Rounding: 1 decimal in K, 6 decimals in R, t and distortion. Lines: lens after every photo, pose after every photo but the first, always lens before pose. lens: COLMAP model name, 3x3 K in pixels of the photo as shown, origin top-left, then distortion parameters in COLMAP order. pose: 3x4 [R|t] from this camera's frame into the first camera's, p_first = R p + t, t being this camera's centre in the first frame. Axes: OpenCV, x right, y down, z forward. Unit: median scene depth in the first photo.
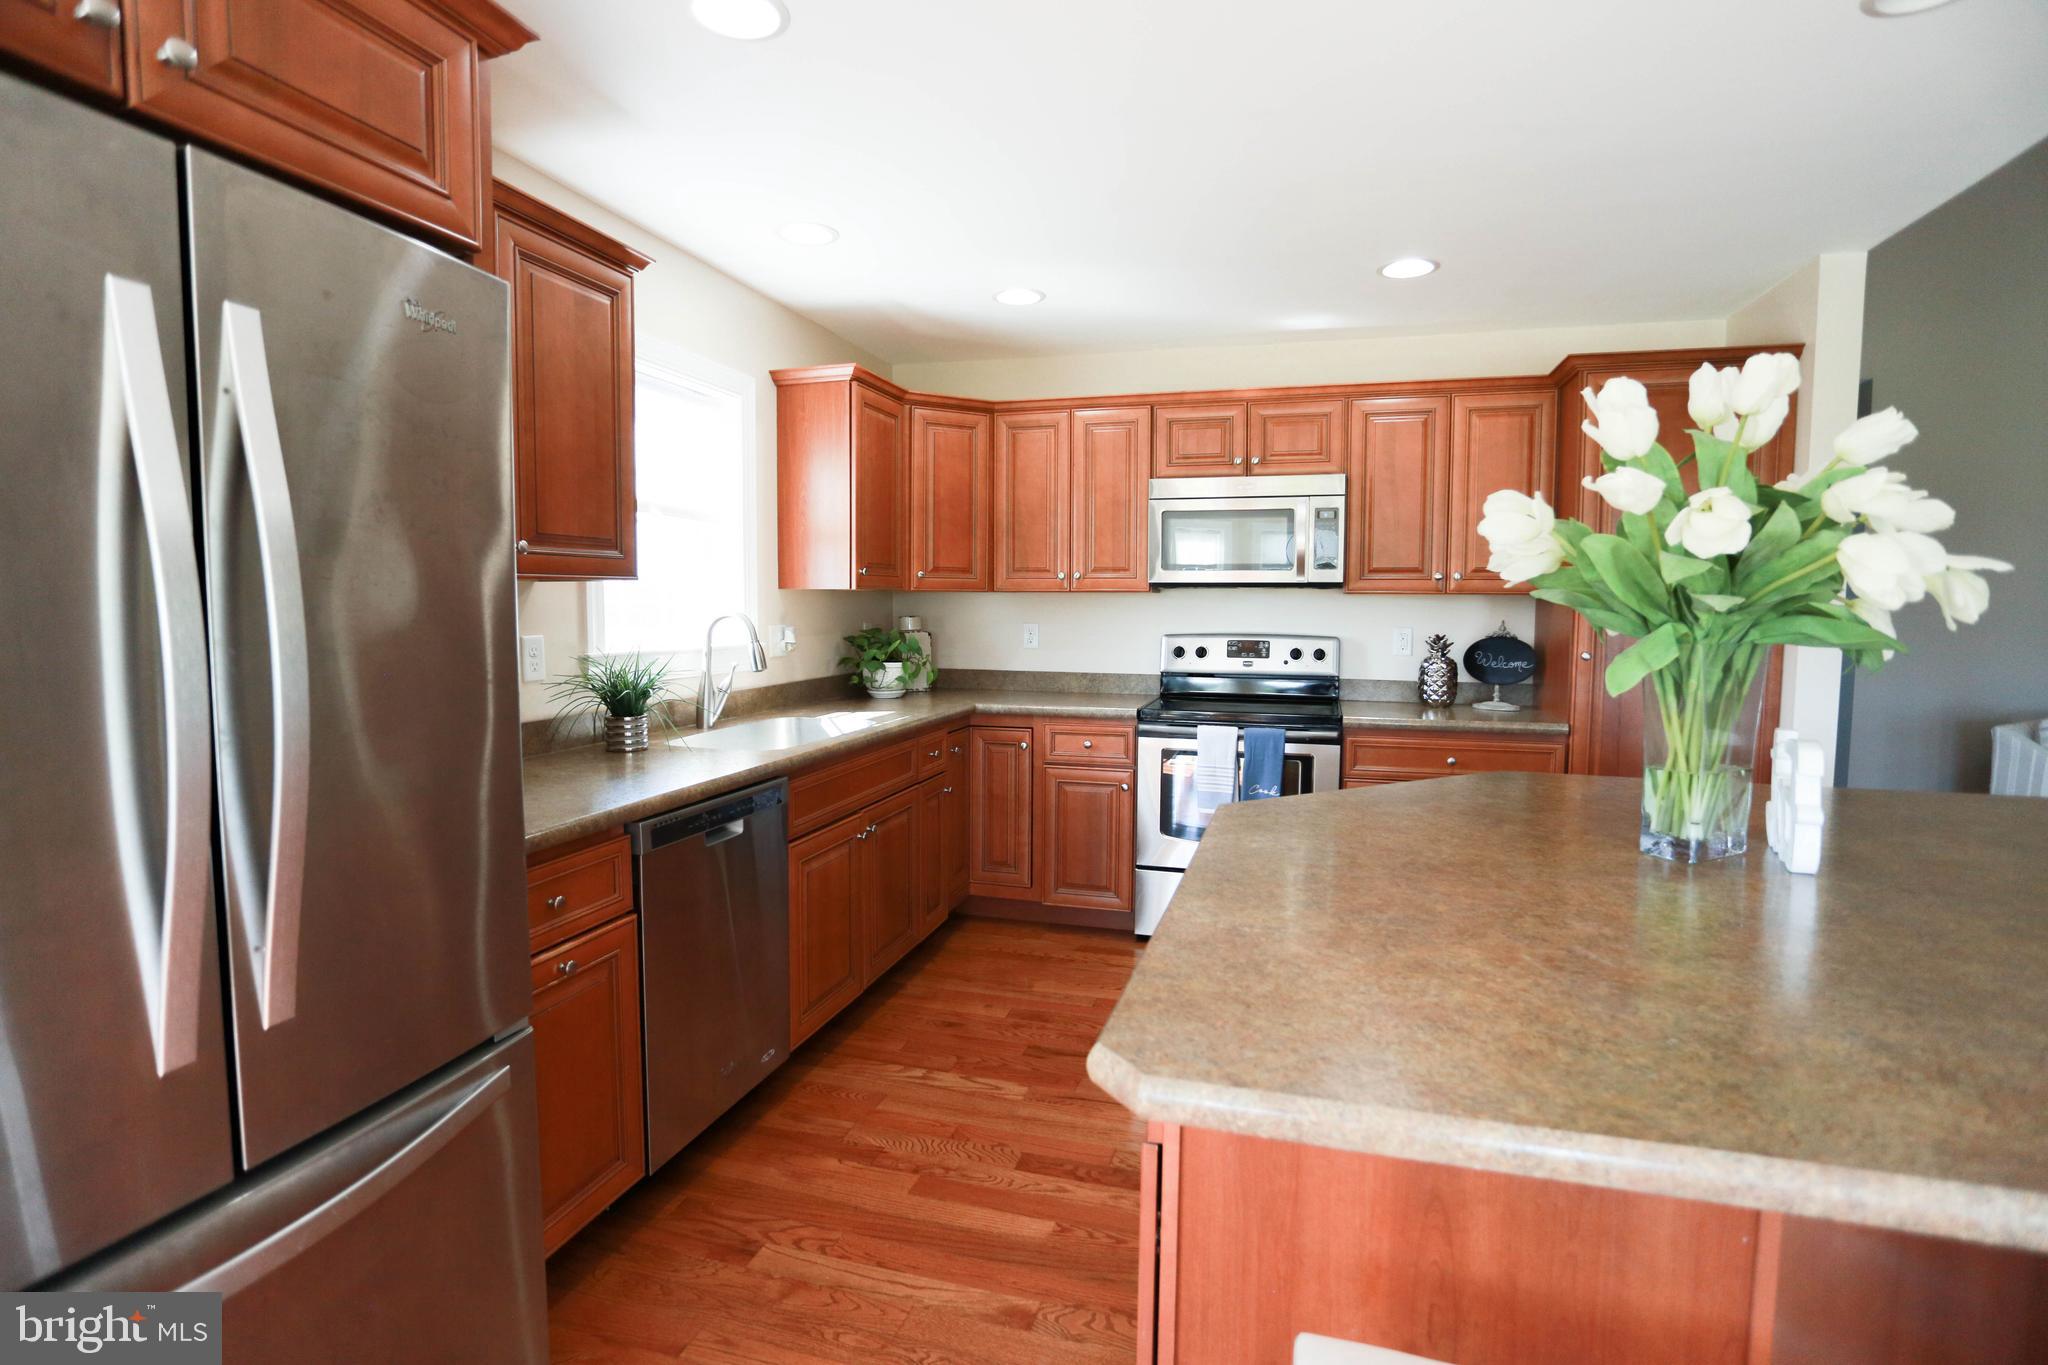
lens RADIAL K [[1008.5, 0, 1025.6], [0, 1008.5, 673.3], [0, 0, 1]] dist [-0.027481, -0.001526]
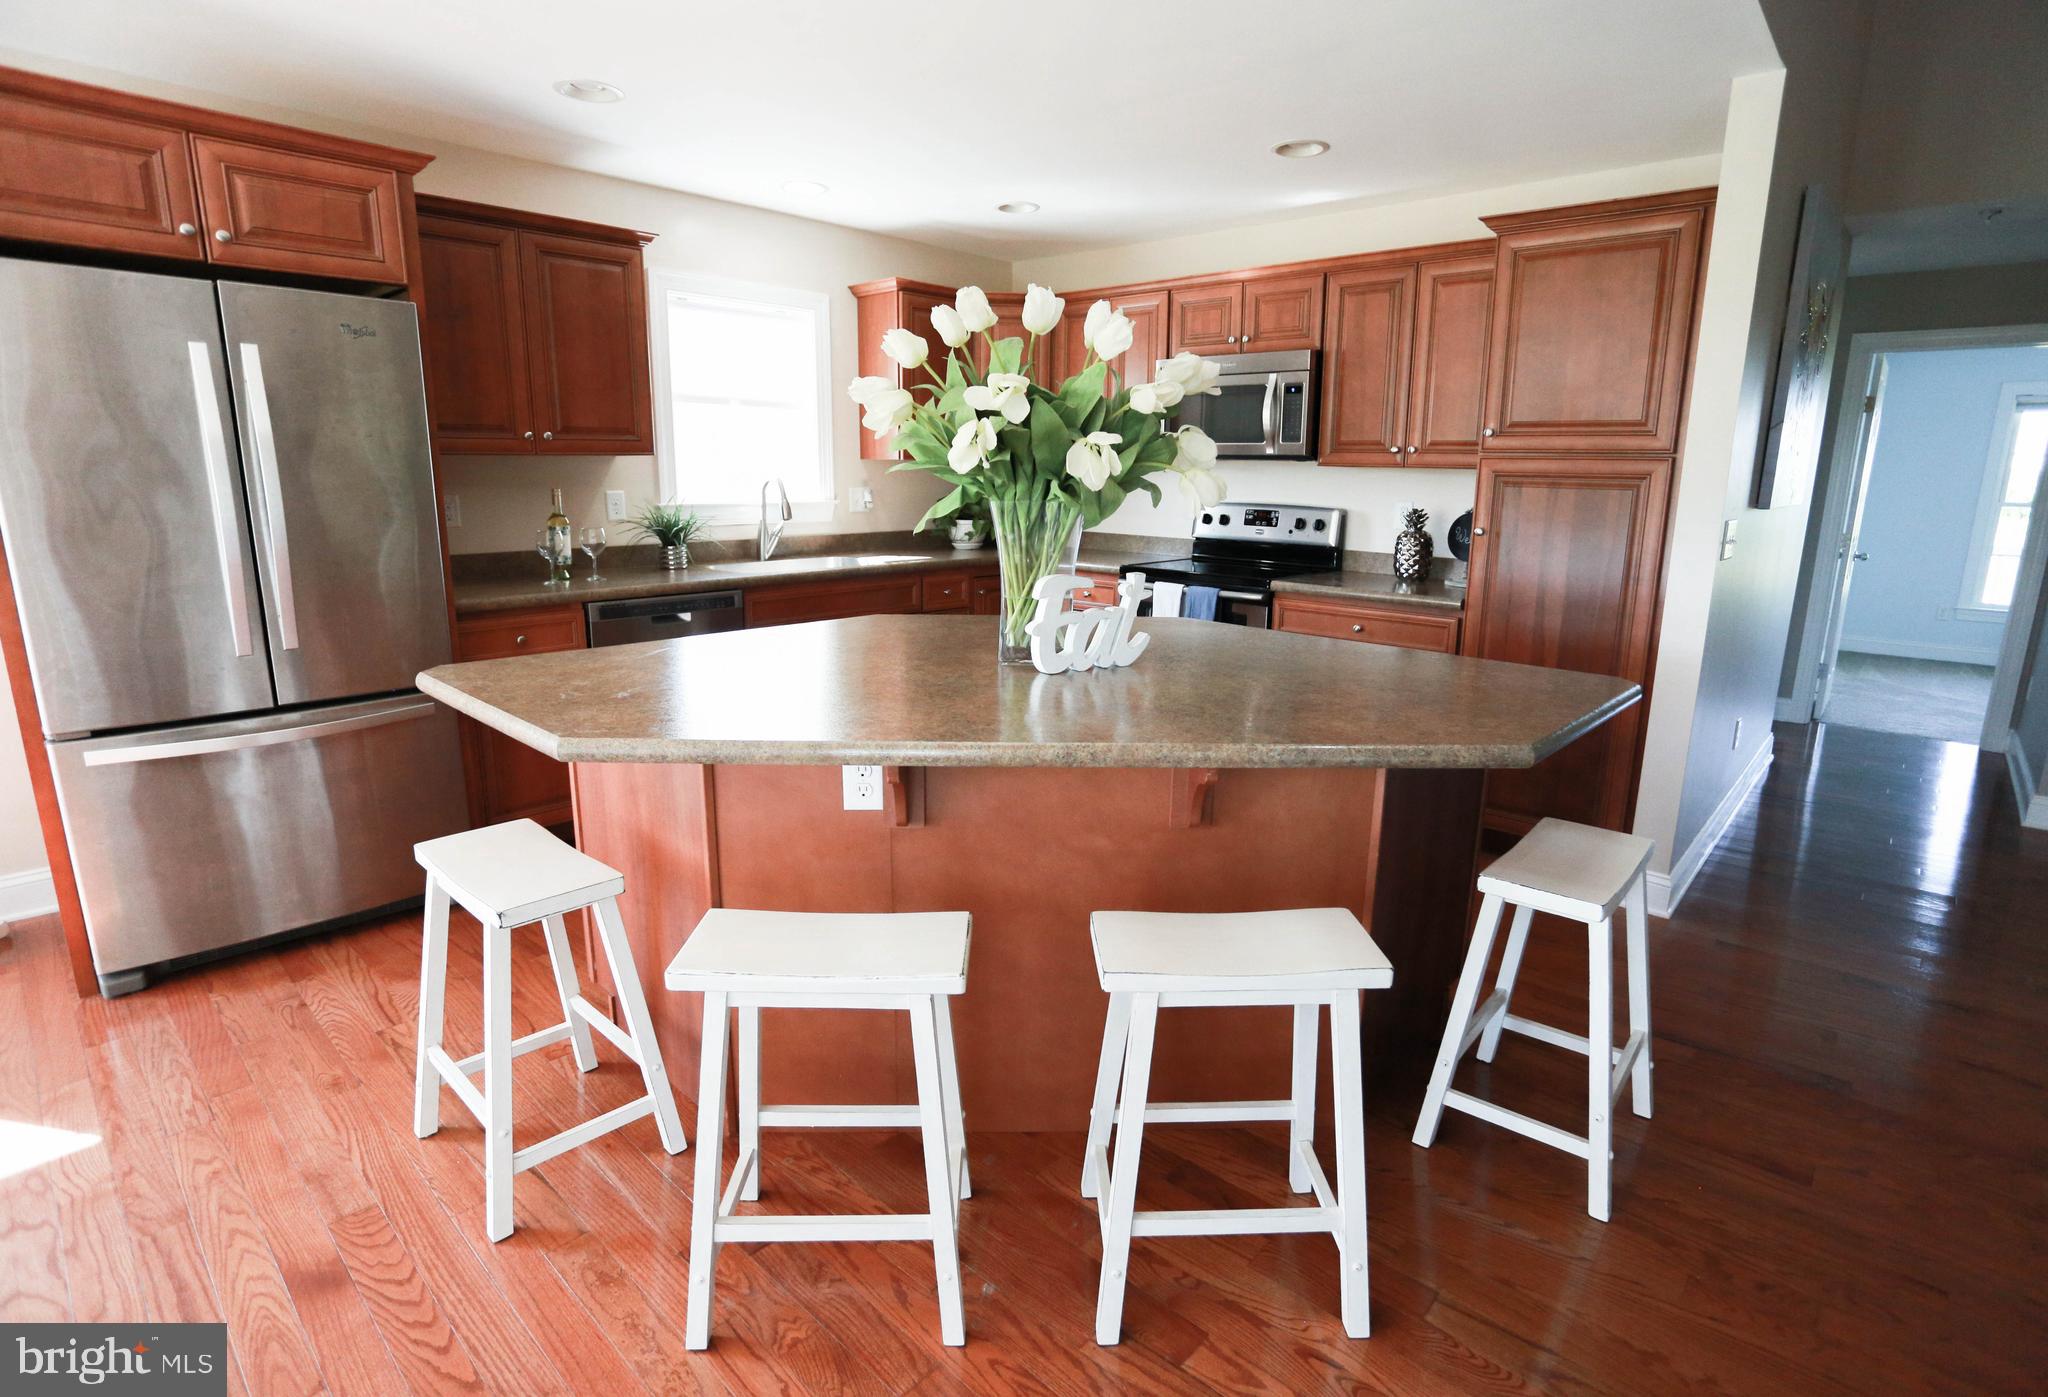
lens RADIAL K [[1008.5, 0, 1022.4], [0, 1008.5, 696.2], [0, 0, 1]] dist [-0.046476, 0.001363]
pose [[0.897027, 0.103742, -0.429629, 0.522853], [-0.039616, 0.987022, 0.155619, 0.007526], [0.440197, -0.122574, 0.889495, -0.098904]]
